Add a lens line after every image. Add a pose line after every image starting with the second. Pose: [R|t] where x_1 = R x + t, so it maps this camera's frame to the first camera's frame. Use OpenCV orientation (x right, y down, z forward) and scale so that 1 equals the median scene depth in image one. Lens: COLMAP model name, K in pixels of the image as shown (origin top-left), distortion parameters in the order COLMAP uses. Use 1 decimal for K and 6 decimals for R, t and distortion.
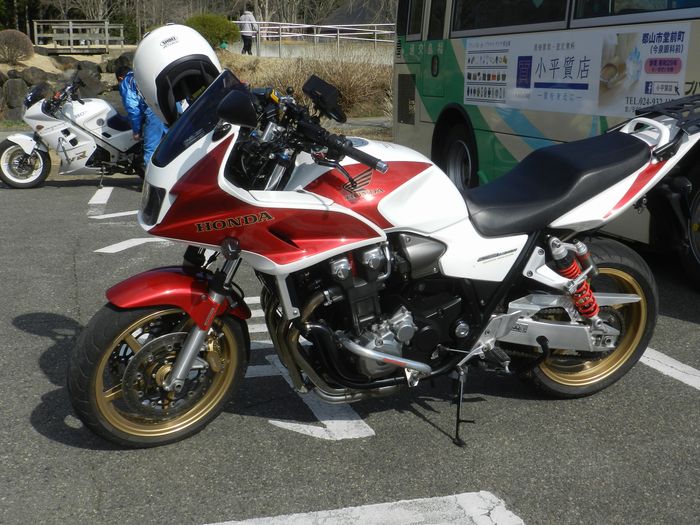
lens RADIAL K [[937.9, 0, 348.6], [0, 937.9, 264.6], [0, 0, 1]] dist [-0.034065, 0.000000]
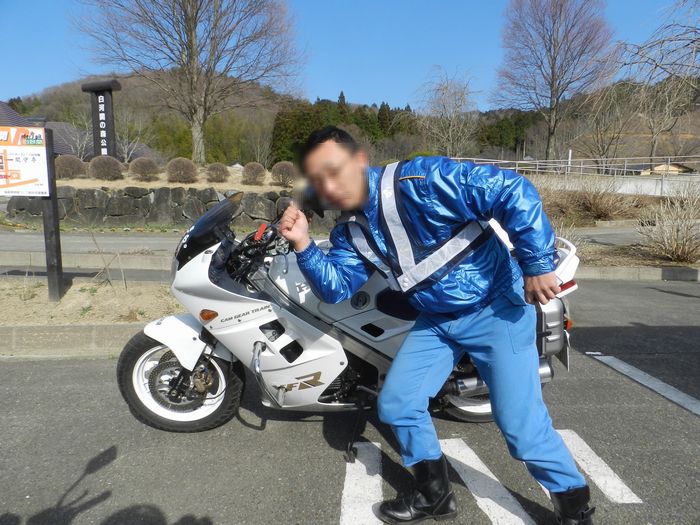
lens RADIAL K [[466.5, 0, 349.7], [0, 466.5, 260.1], [0, 0, 1]] dist [0.005827, 0.001081]
pose [[0.970729, 0.033541, -0.237825, -0.223524], [-0.048864, 0.997071, -0.058828, -0.157813], [0.235156, 0.068728, 0.969525, 0.806722]]
